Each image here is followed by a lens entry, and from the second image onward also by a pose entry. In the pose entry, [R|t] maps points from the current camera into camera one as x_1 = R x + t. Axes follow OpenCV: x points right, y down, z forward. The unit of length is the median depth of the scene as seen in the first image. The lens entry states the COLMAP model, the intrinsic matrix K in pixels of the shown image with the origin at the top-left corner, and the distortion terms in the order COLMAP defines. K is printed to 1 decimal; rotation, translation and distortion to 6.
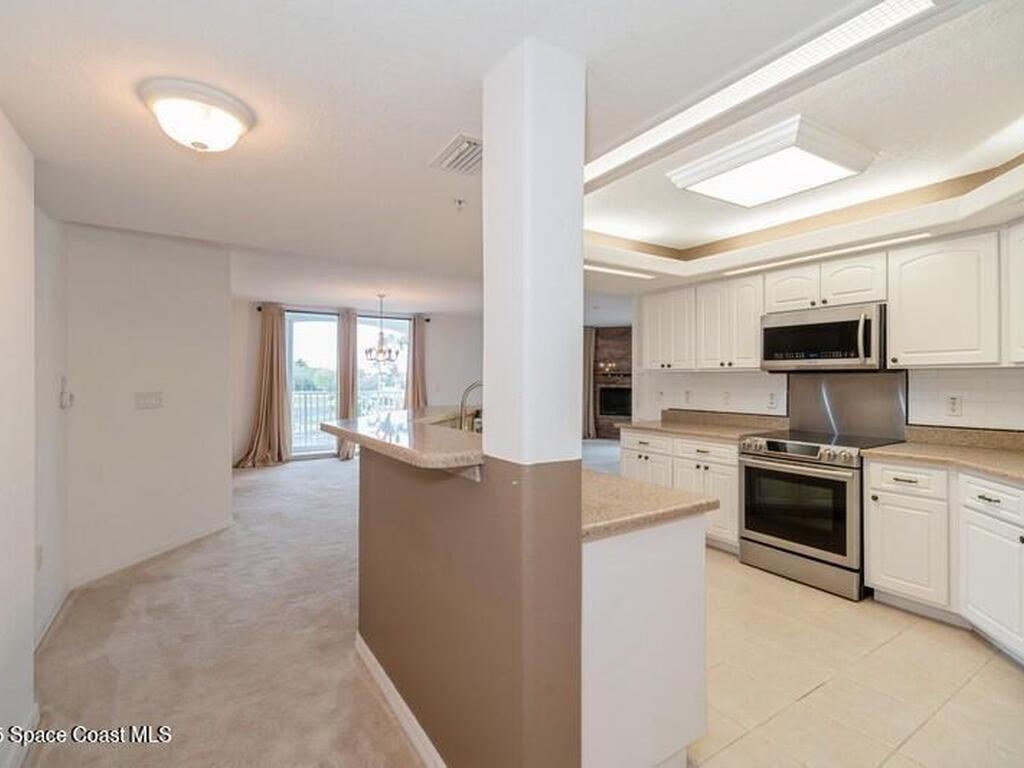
lens RADIAL K [[502.3, 0, 512.0], [0, 502.3, 384.0], [0, 0, 1]] dist [0.013109, 0.000073]
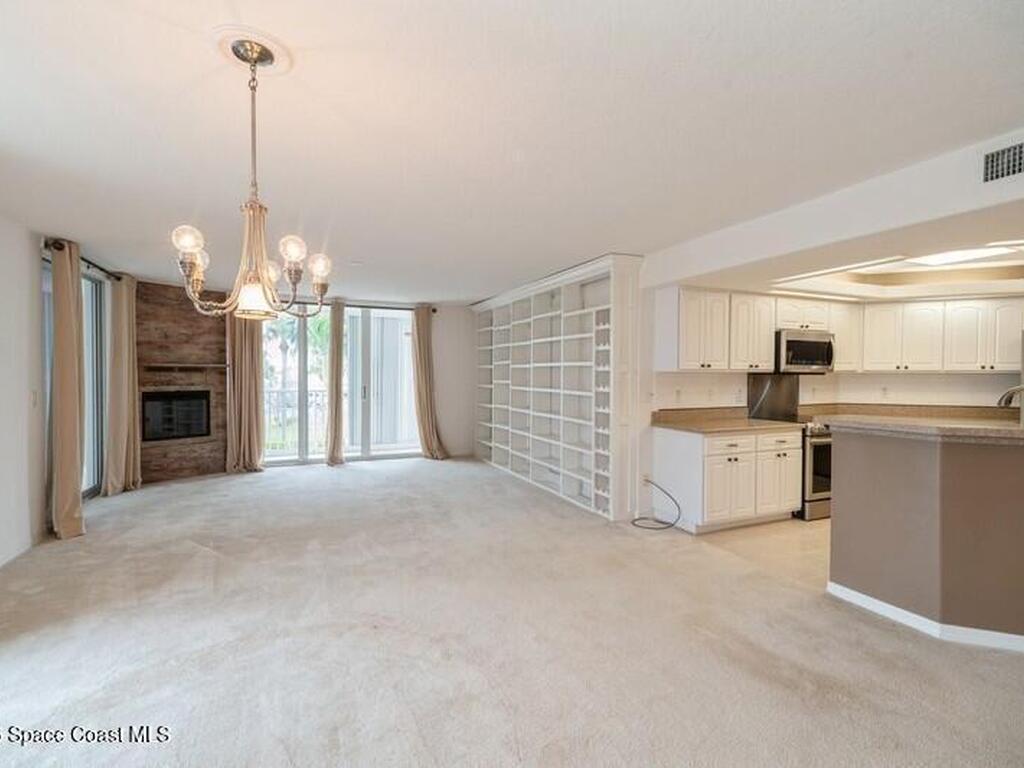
lens RADIAL K [[502.3, 0, 512.0], [0, 502.3, 384.0], [0, 0, 1]] dist [0.013109, 0.000073]
pose [[0.146282, -0.020386, 0.989033, -0.943766], [0.007839, 0.999780, 0.019449, -0.028775], [-0.989212, 0.004908, 0.146410, 1.583993]]
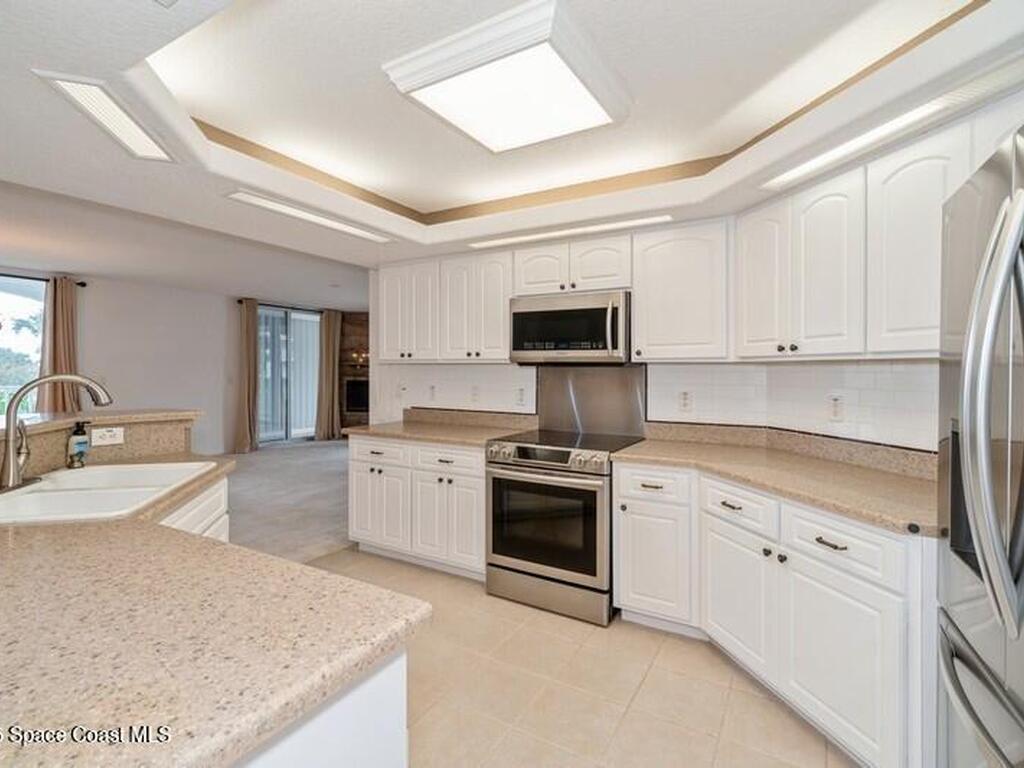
lens RADIAL K [[502.3, 0, 512.0], [0, 502.3, 384.0], [0, 0, 1]] dist [0.013109, 0.000073]
pose [[0.895260, -0.005627, 0.445509, 0.125173], [-0.001783, 0.999867, 0.016214, -0.004216], [-0.445541, -0.015310, 0.895131, 0.251155]]
